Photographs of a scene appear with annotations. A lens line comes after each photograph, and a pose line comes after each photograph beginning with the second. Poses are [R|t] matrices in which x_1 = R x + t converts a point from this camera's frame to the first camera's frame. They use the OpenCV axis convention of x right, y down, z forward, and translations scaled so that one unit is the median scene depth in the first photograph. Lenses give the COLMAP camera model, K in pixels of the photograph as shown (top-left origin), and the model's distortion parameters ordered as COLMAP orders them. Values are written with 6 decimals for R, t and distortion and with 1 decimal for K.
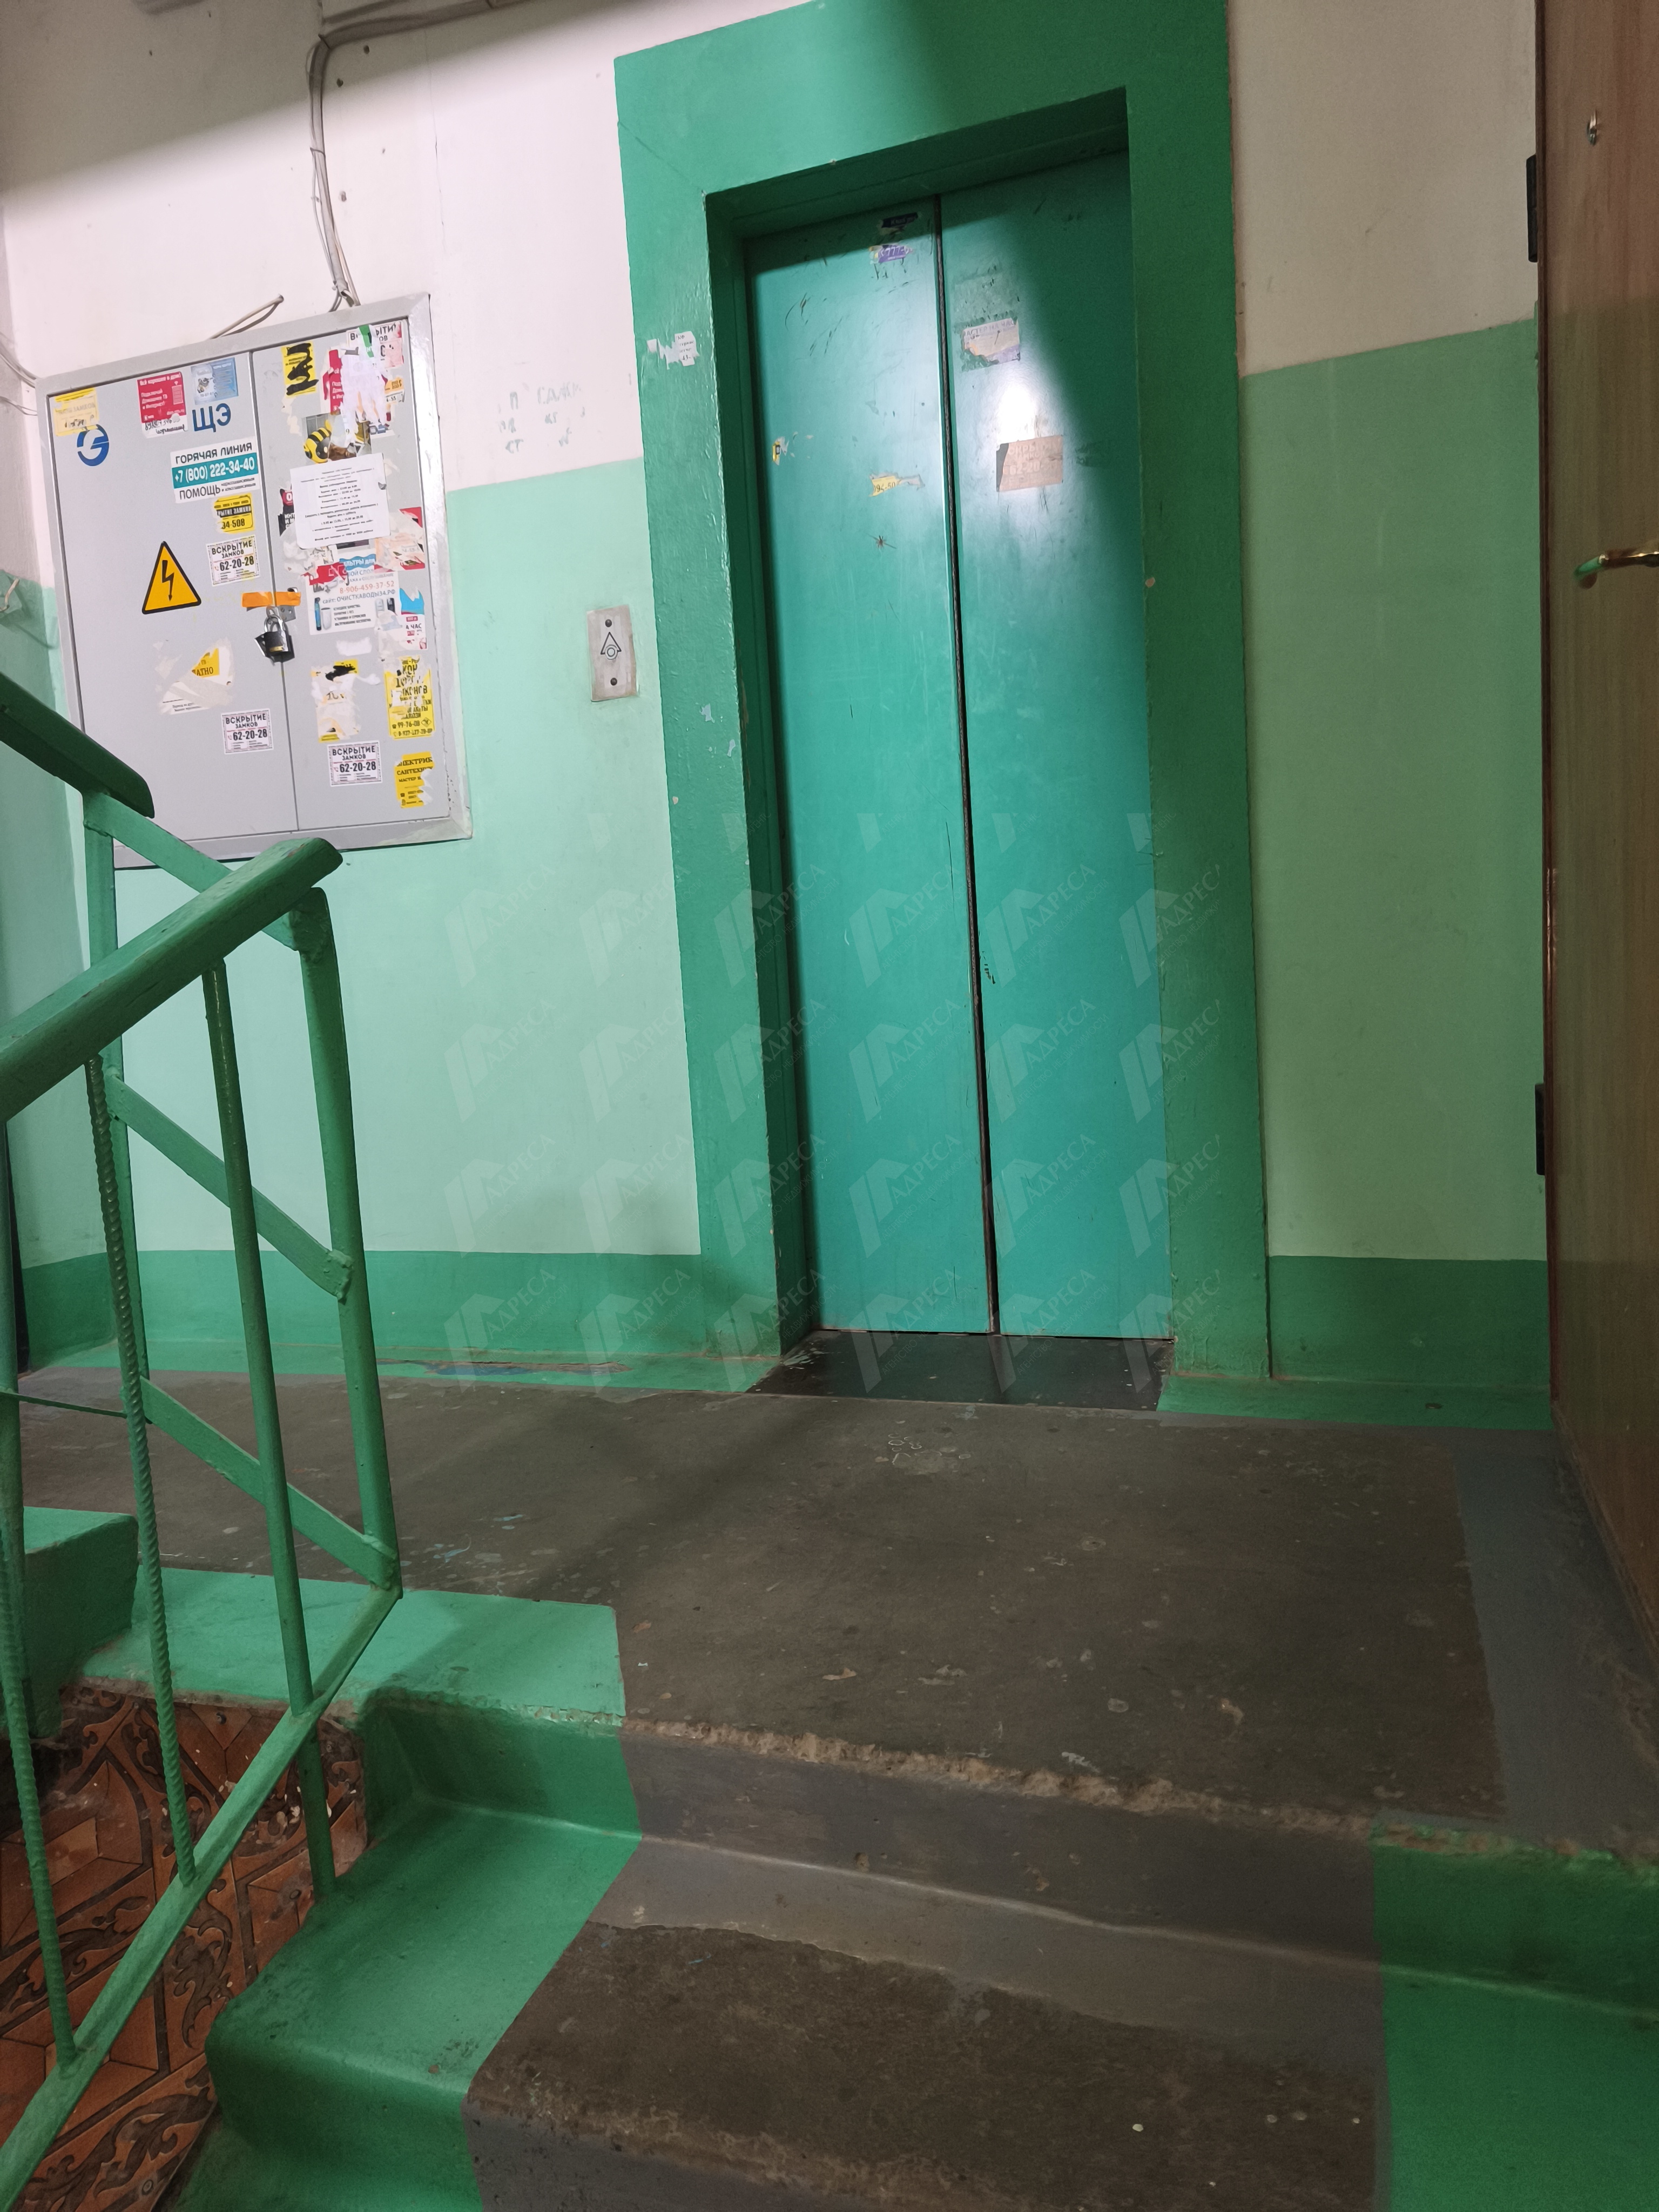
lens RADIAL K [[1459.5, 0, 829.5], [0, 1459.5, 1106.0], [0, 0, 1]] dist [0.081724, -0.078668]
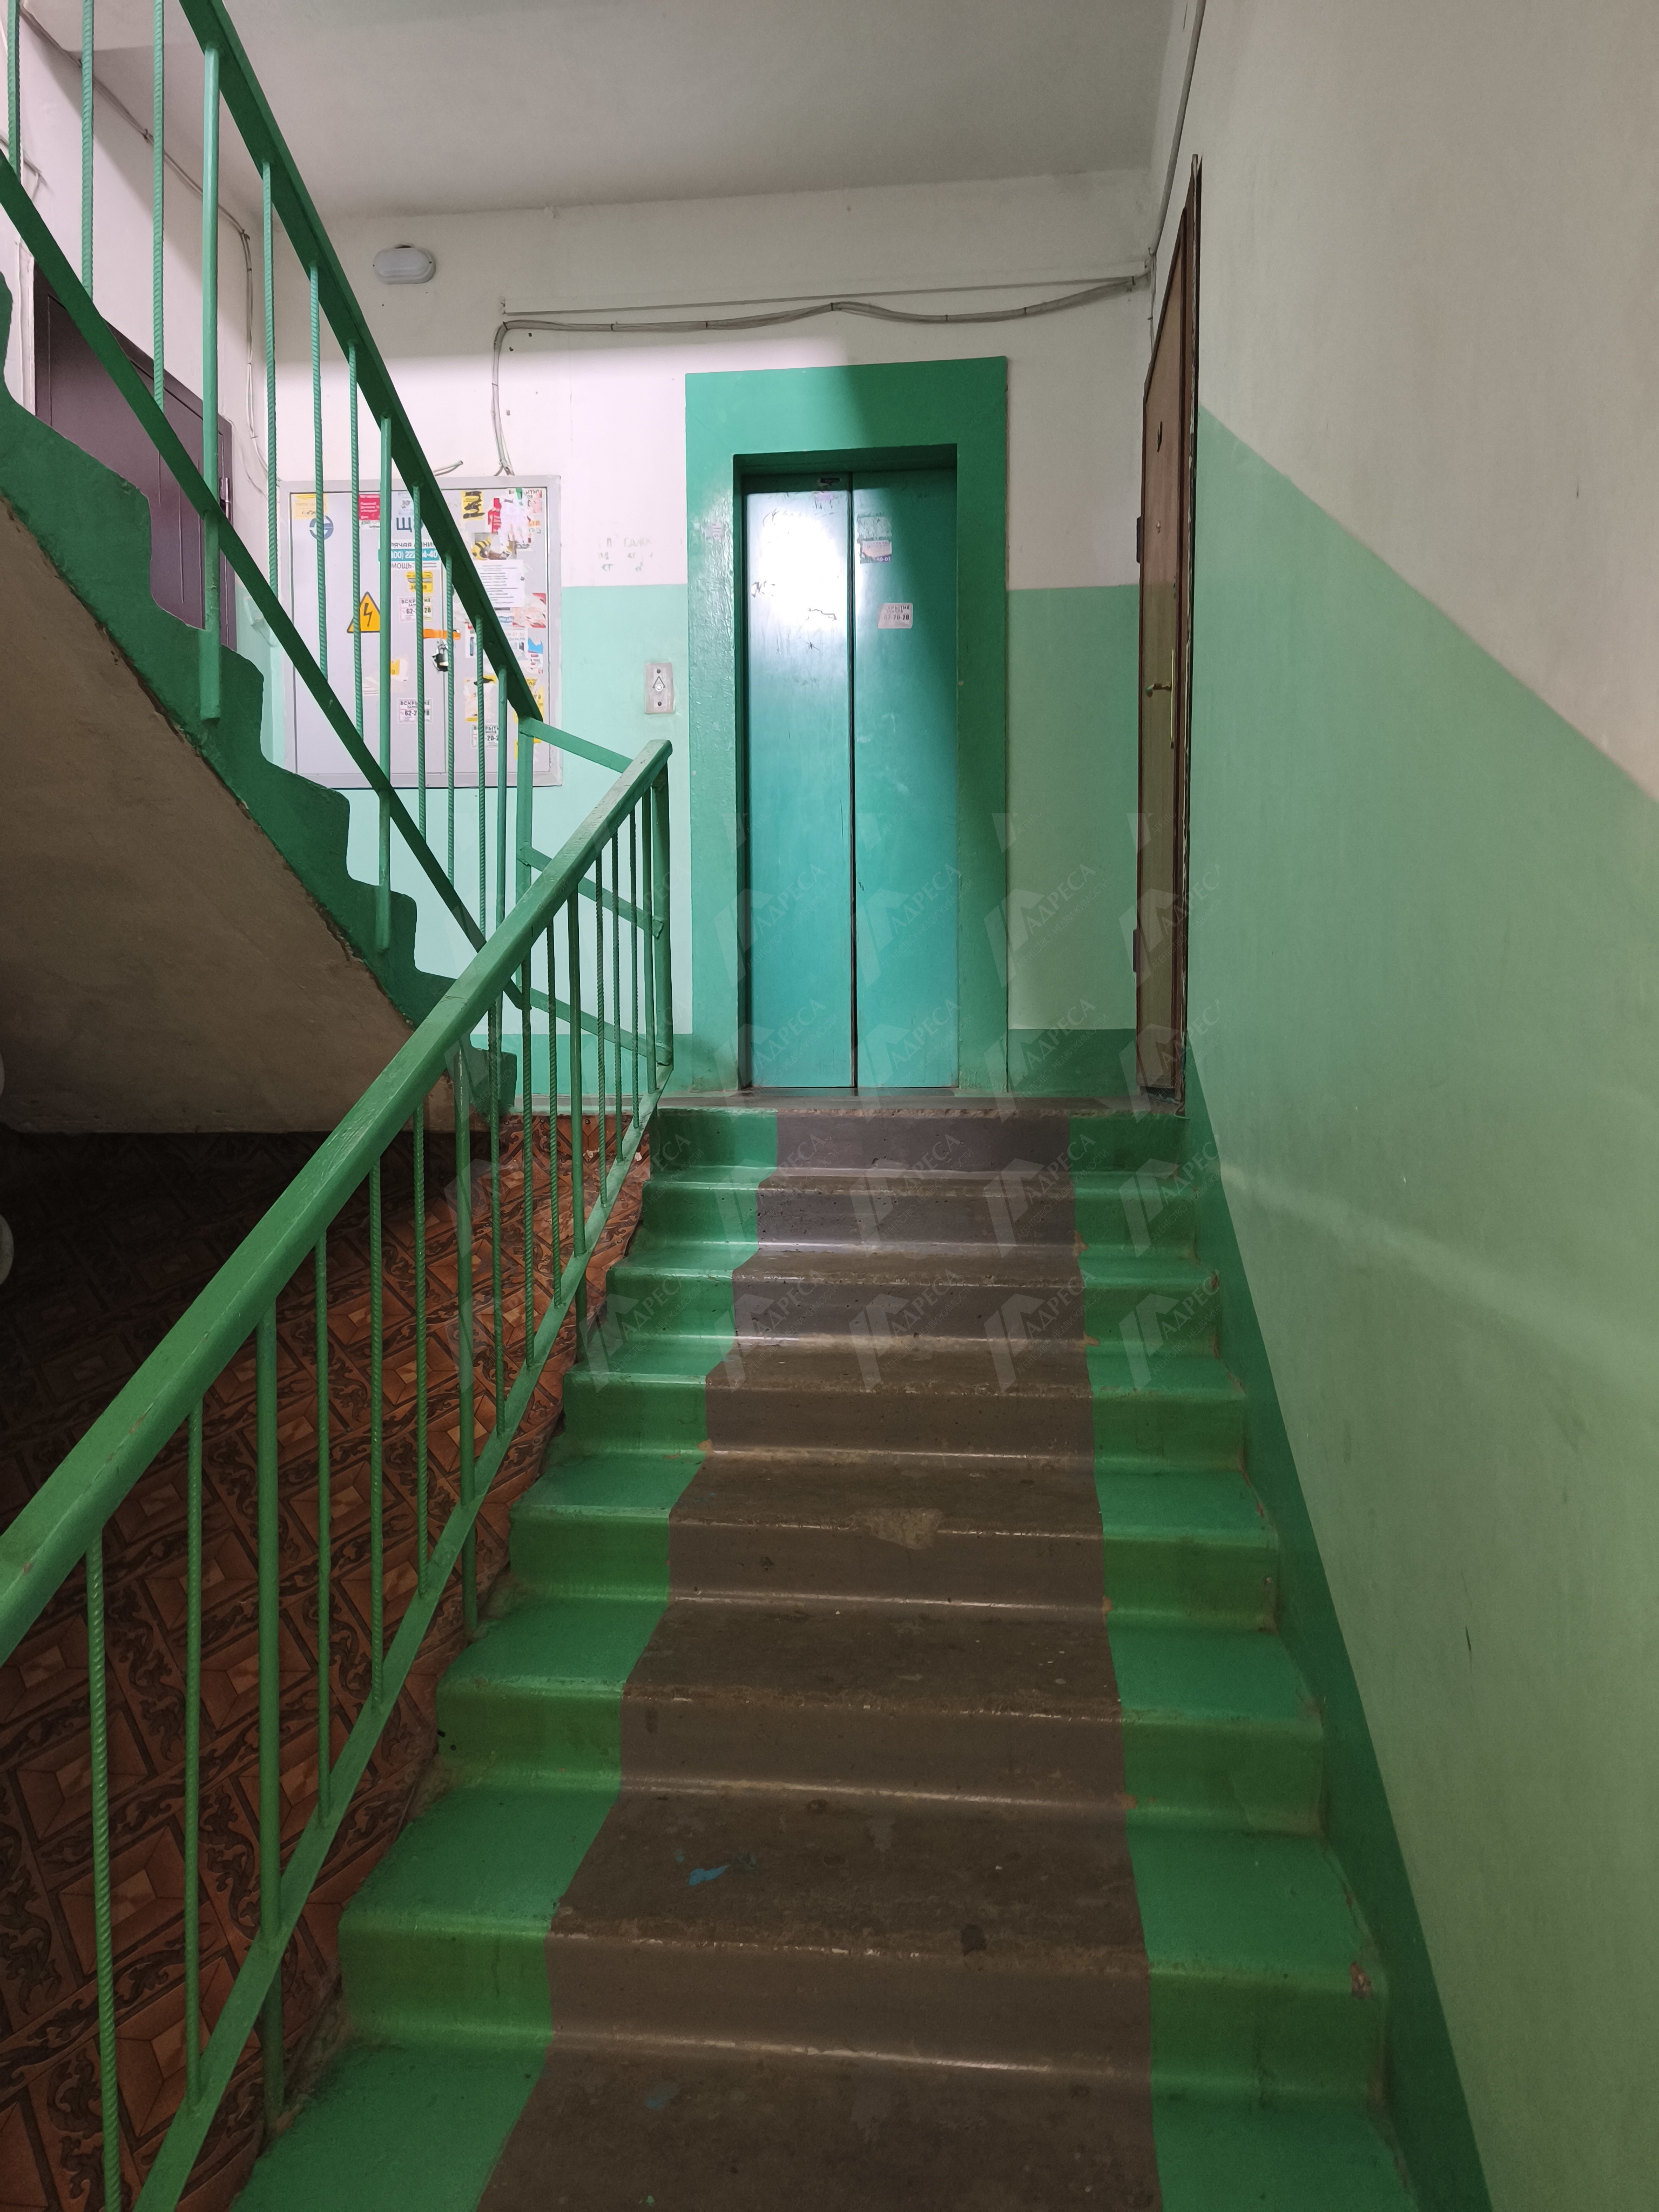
lens RADIAL K [[1459.5, 0, 829.5], [0, 1459.5, 1106.0], [0, 0, 1]] dist [0.081724, -0.078668]
pose [[0.972375, 0.049349, 0.228149, -0.323868], [-0.034433, 0.997029, -0.068906, 0.305522], [-0.230872, 0.059147, 0.971185, -0.728148]]
